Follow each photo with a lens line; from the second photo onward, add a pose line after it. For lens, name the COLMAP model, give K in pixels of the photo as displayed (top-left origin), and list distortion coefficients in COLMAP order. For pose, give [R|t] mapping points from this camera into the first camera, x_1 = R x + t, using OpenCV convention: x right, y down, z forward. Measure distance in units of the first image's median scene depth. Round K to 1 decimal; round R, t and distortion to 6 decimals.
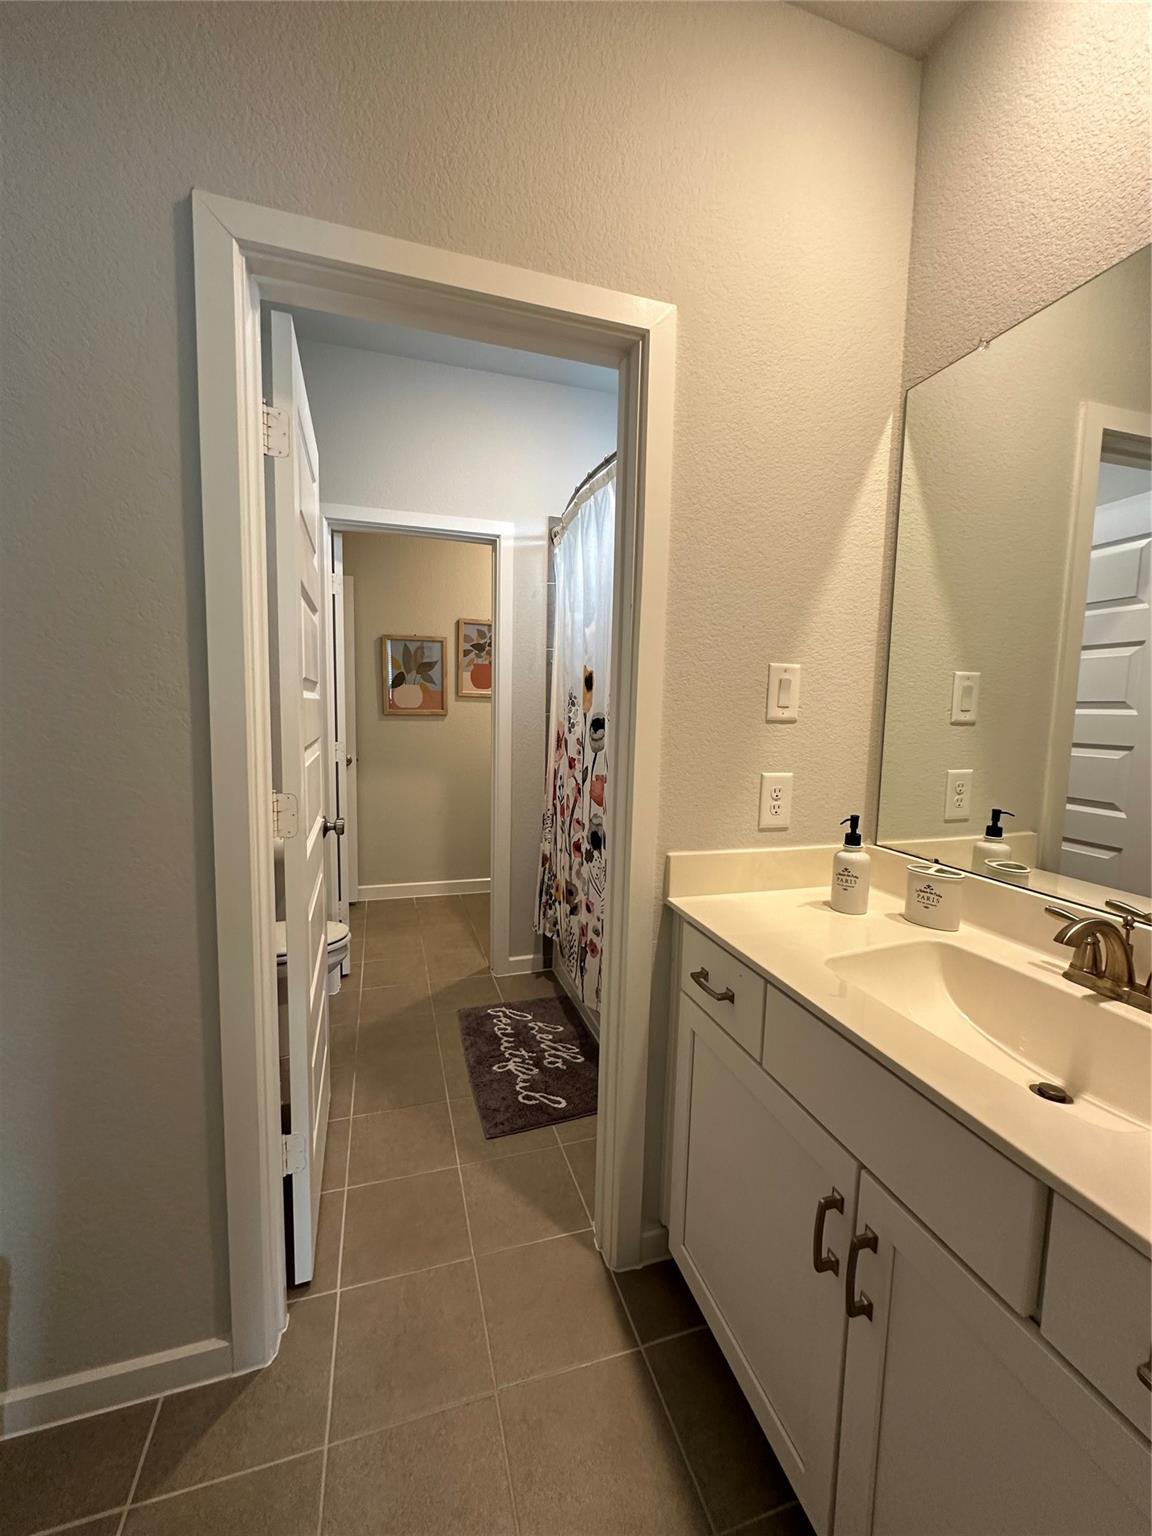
lens RADIAL K [[613.0, 0, 581.0], [0, 613.0, 771.4], [0, 0, 1]] dist [-0.002805, 0.000493]
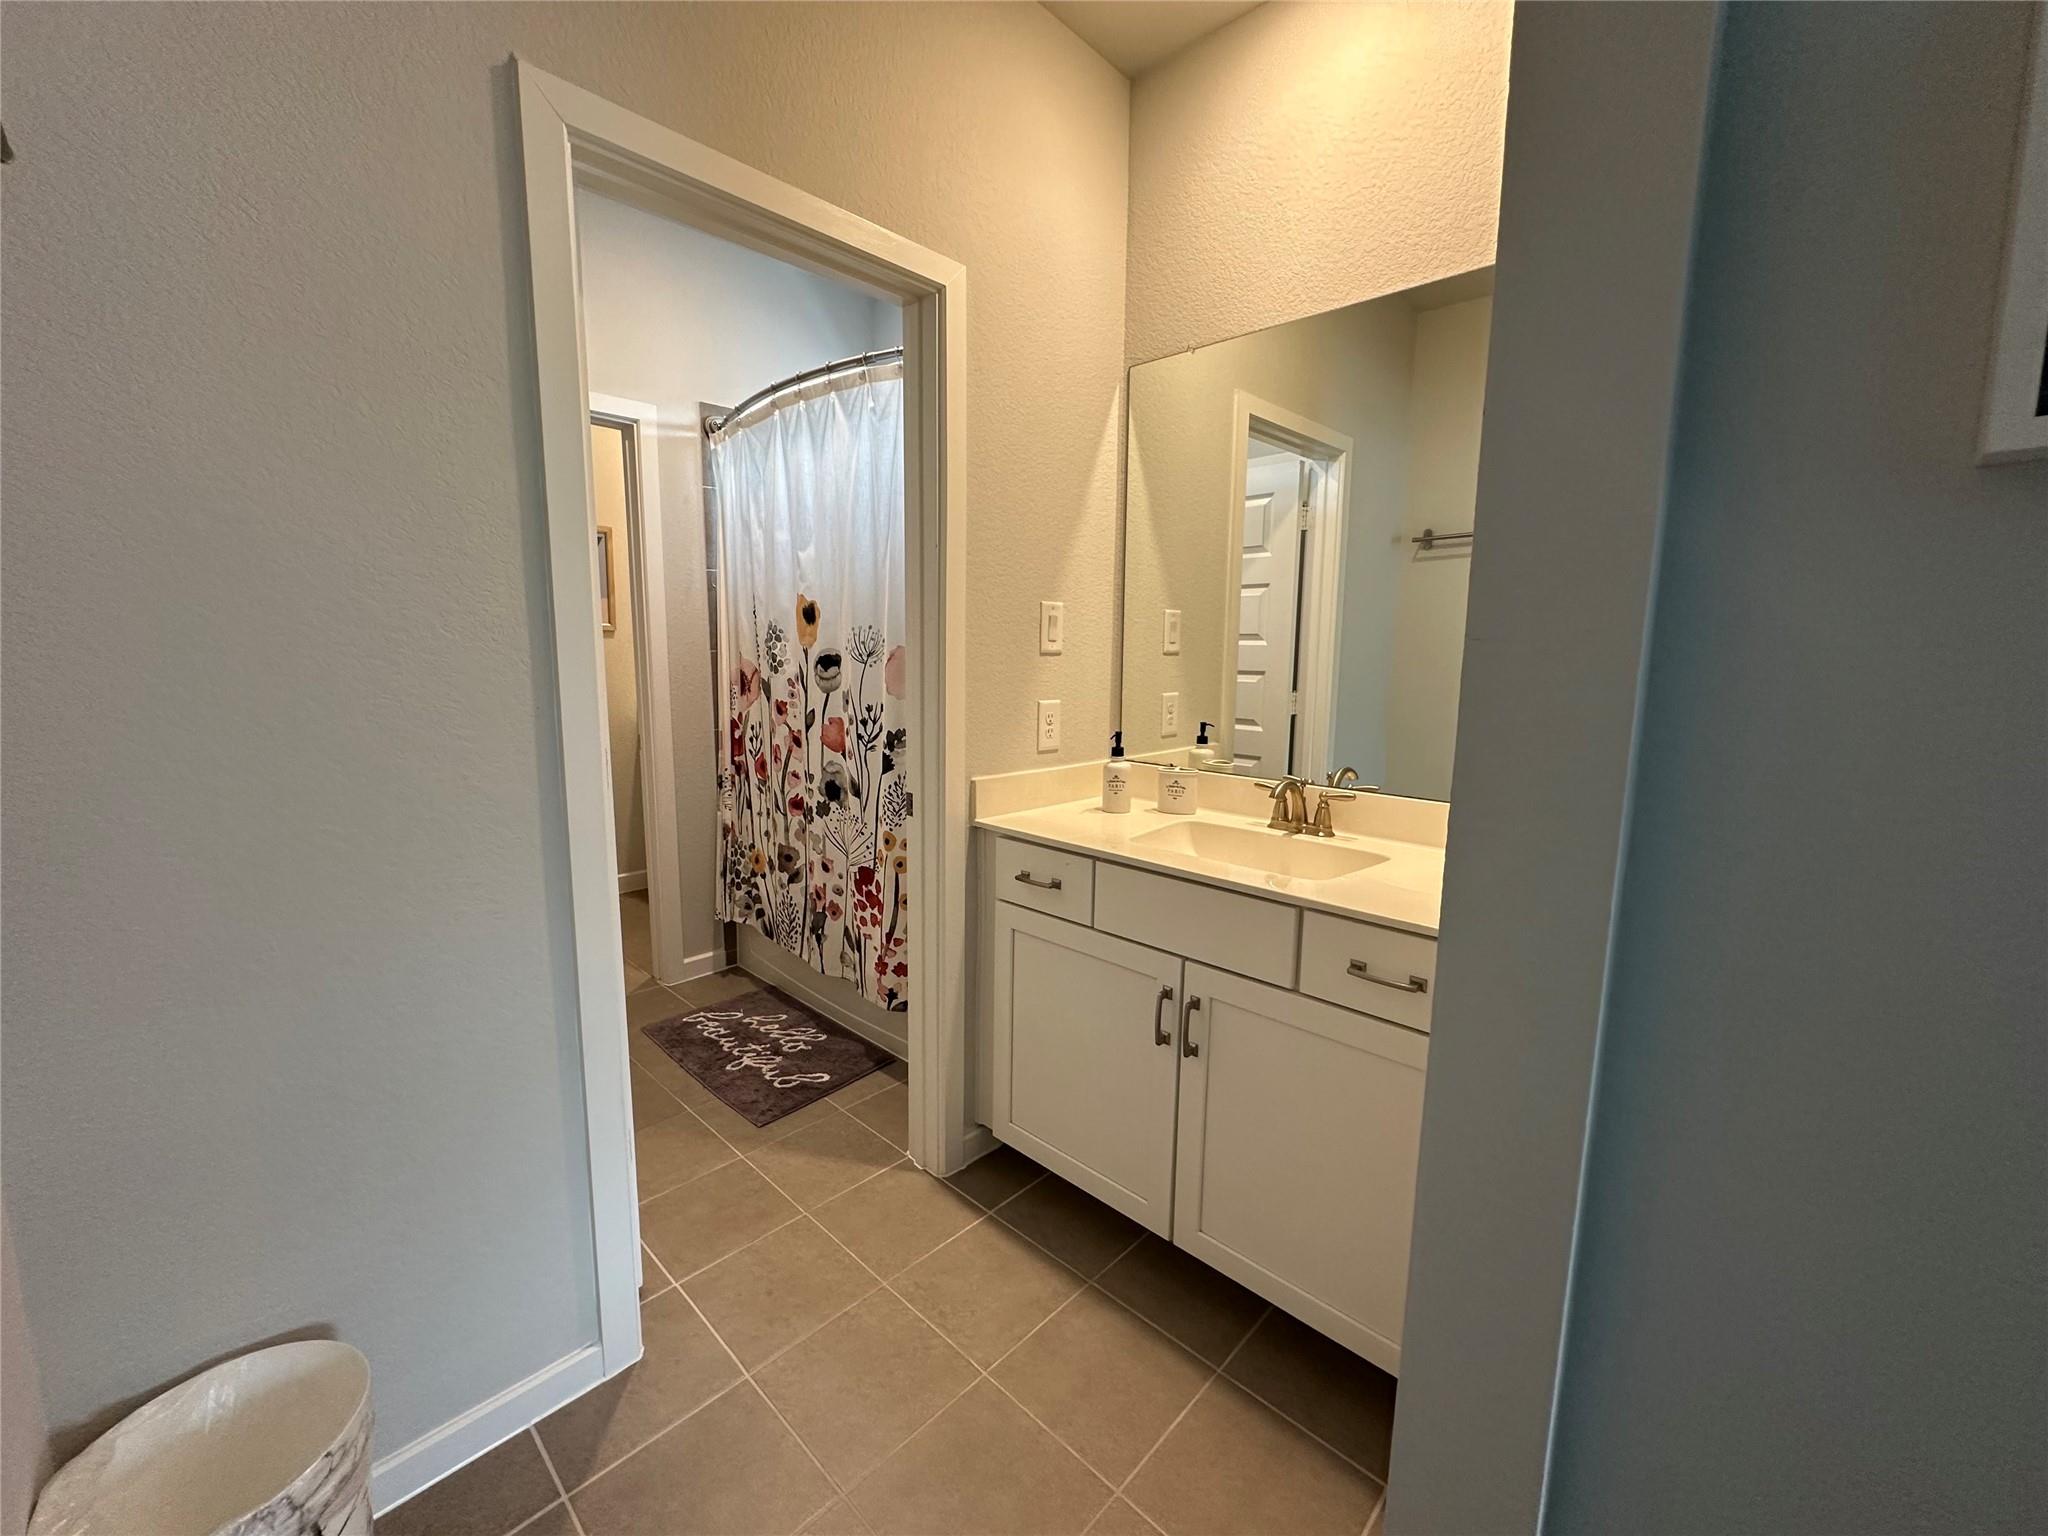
lens RADIAL K [[817.3, 0, 1032.5], [0, 817.3, 769.9], [0, 0, 1]] dist [-0.002805, 0.000493]
pose [[0.873869, -0.083384, 0.478957, -0.294090], [0.058304, 0.996046, 0.067029, 0.018613], [-0.482652, -0.030649, 0.875276, -0.199396]]
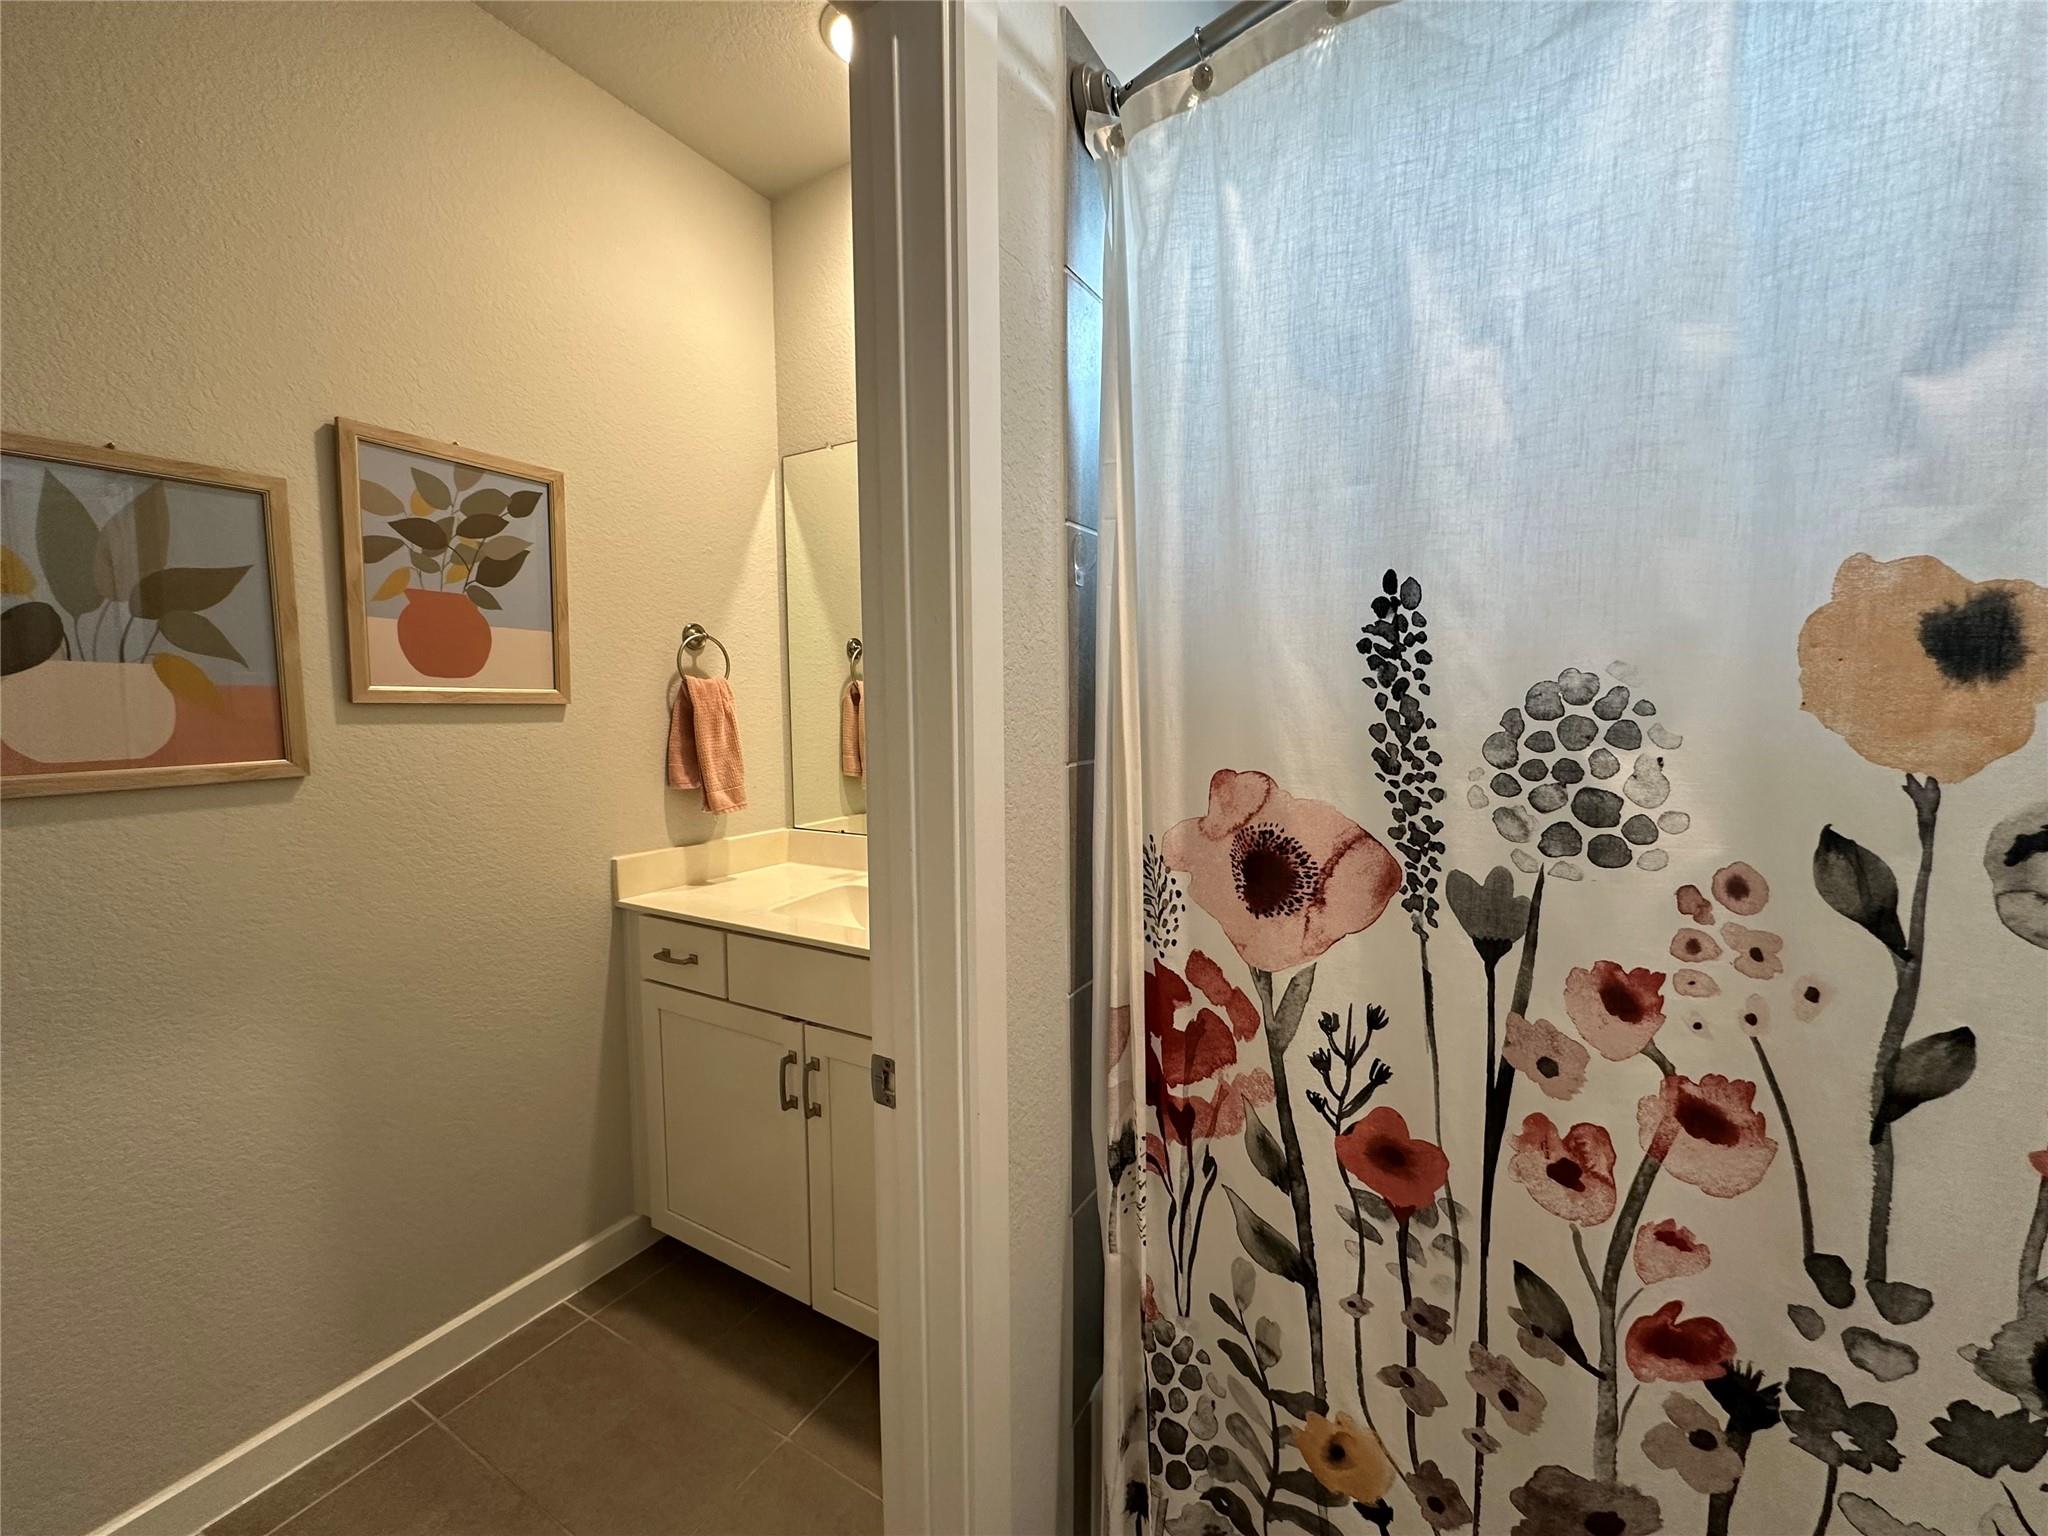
lens RADIAL K [[817.3, 0, 1021.1], [0, 817.3, 768.8], [0, 0, 1]] dist [-0.002805, 0.000493]
pose [[0.745538, -0.079937, 0.661651, -0.424581], [0.093537, 0.995505, 0.014876, -0.137764], [-0.659866, 0.050798, 0.749664, 1.021088]]
